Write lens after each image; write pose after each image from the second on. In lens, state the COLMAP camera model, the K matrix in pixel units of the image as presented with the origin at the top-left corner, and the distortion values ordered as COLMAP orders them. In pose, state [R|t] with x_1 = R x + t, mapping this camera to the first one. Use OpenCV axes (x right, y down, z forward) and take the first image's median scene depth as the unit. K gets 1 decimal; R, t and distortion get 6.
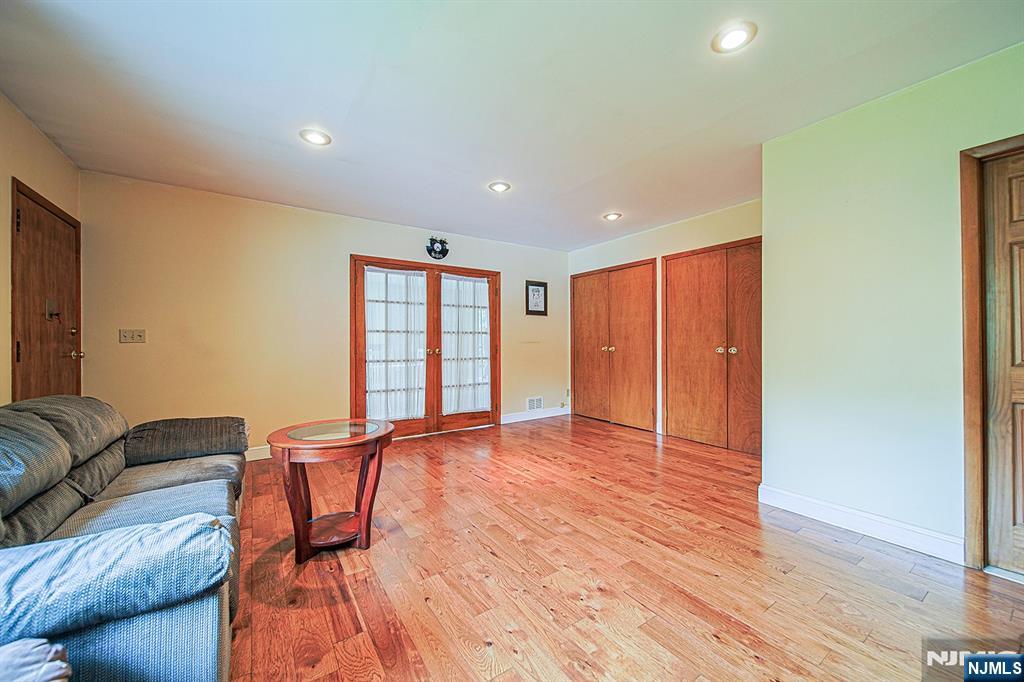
lens RADIAL K [[374.3, 0, 512.0], [0, 374.3, 341.0], [0, 0, 1]] dist [0.001355, -0.000006]
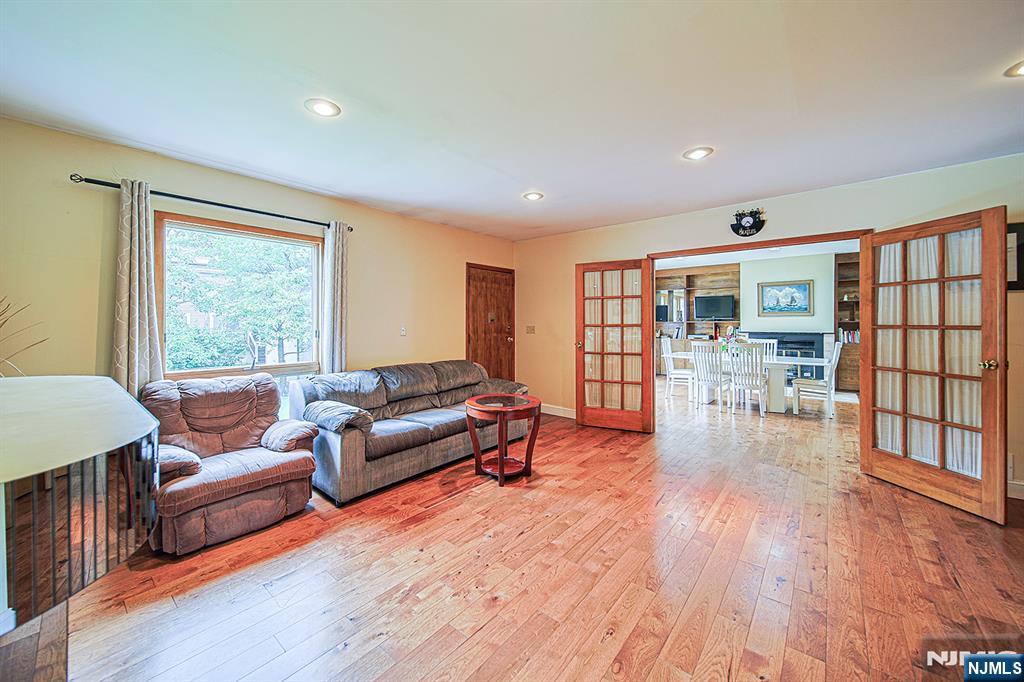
lens RADIAL K [[385.0, 0, 511.4], [0, 385.0, 327.1], [0, 0, 1]] dist [0.001798, -0.000074]
pose [[0.288871, 0.015841, -0.957237, 0.884062], [0.001739, 0.999853, 0.017072, -0.072726], [0.957366, -0.006597, 0.288801, 0.522067]]
